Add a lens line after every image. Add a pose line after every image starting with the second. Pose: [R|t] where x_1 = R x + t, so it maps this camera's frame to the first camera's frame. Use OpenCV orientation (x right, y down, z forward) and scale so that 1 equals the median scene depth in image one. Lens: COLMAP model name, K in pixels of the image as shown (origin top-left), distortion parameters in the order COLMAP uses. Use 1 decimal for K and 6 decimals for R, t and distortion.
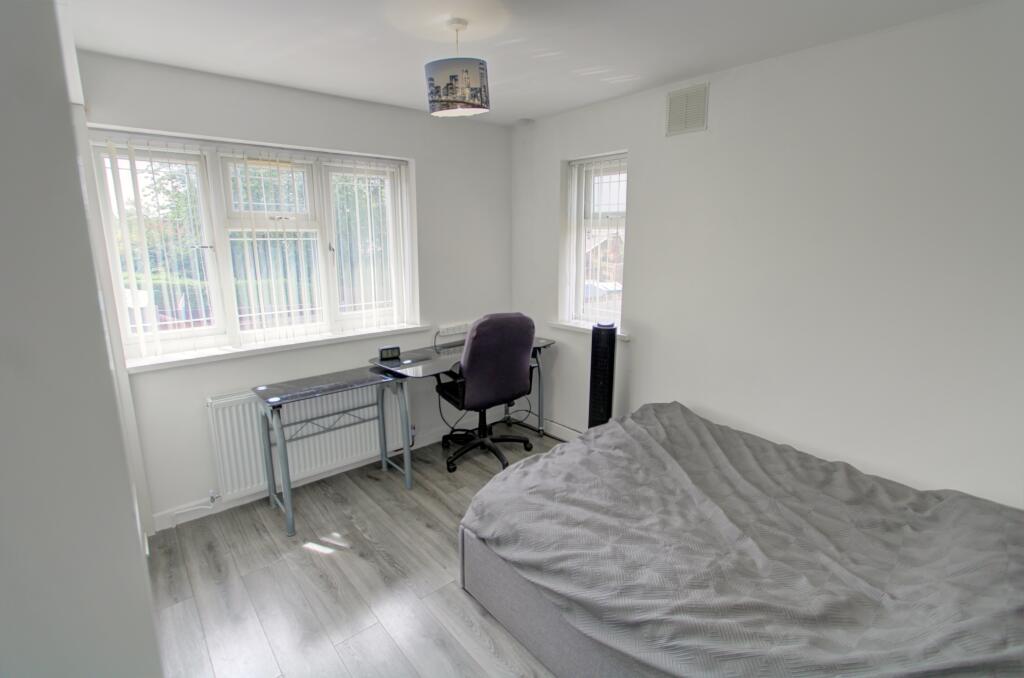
lens RADIAL K [[487.9, 0, 512.0], [0, 487.9, 339.0], [0, 0, 1]] dist [-0.002121, -0.000180]
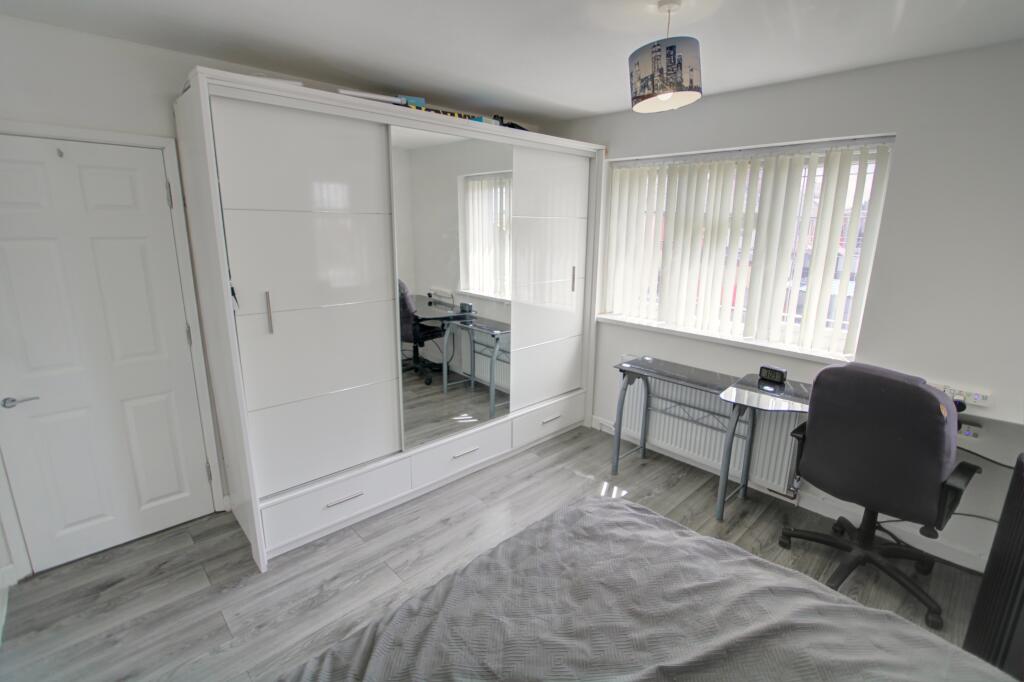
lens RADIAL K [[480.9, 0, 512.0], [0, 480.9, 341.0], [0, 0, 1]] dist [-0.003484, -0.000388]
pose [[0.051479, 0.235243, -0.970572, 0.584265], [-0.233290, 0.947805, 0.217351, -0.114448], [0.971044, 0.215236, 0.103671, 0.489643]]
